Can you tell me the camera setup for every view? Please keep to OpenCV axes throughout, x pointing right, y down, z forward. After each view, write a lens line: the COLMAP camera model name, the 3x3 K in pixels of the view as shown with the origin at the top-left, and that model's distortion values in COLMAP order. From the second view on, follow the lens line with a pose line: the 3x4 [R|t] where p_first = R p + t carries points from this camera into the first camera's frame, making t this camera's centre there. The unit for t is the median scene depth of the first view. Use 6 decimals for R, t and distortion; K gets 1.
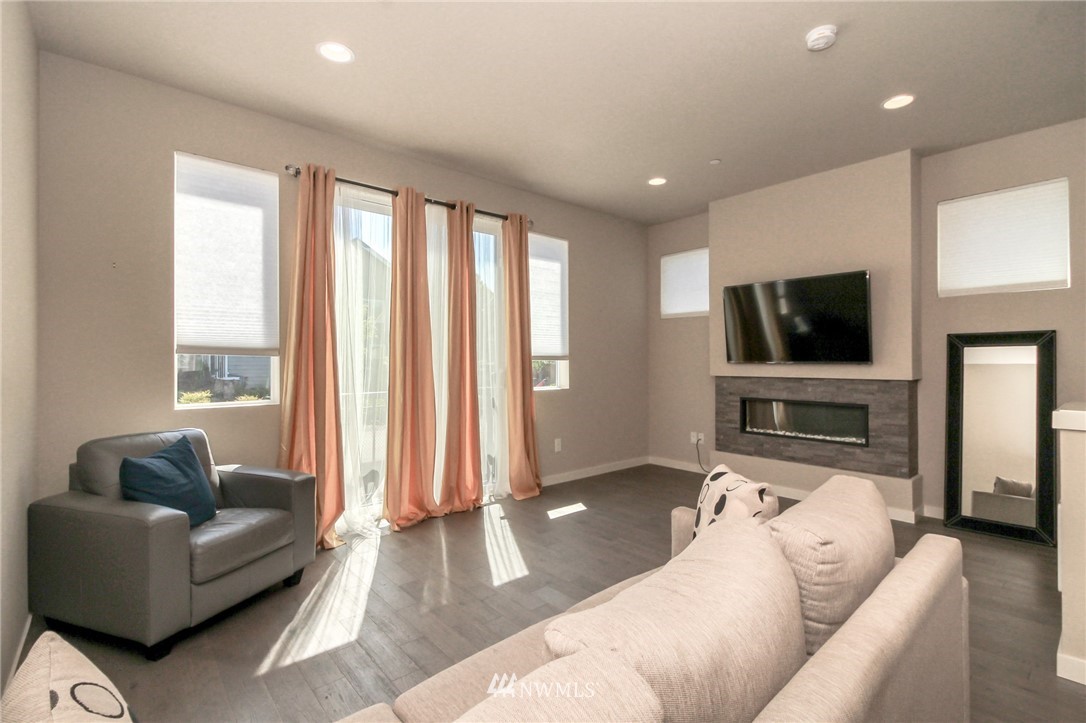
lens RADIAL K [[495.8, 0, 545.6], [0, 495.8, 360.8], [0, 0, 1]] dist [0.000060, -0.001604]
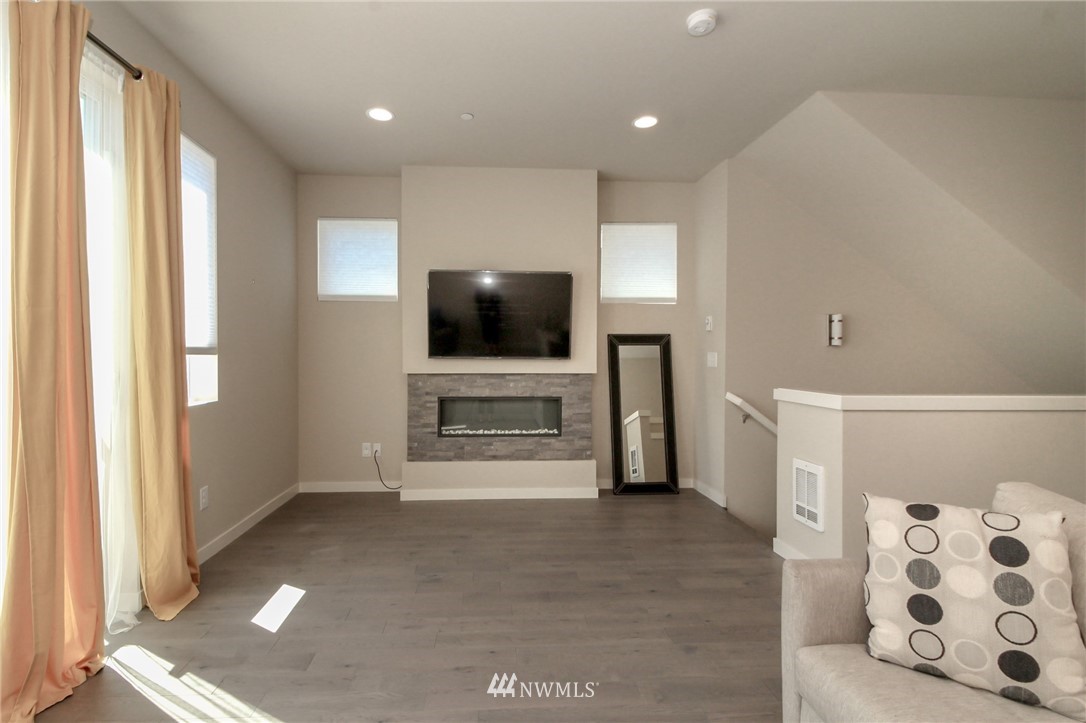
lens RADIAL K [[495.8, 0, 542.3], [0, 495.8, 359.0], [0, 0, 1]] dist [0.000060, -0.001604]
pose [[0.622059, -0.003803, 0.782962, -0.203196], [-0.001872, 0.999978, 0.006344, -0.000500], [-0.782969, -0.005413, 0.622038, 0.334694]]
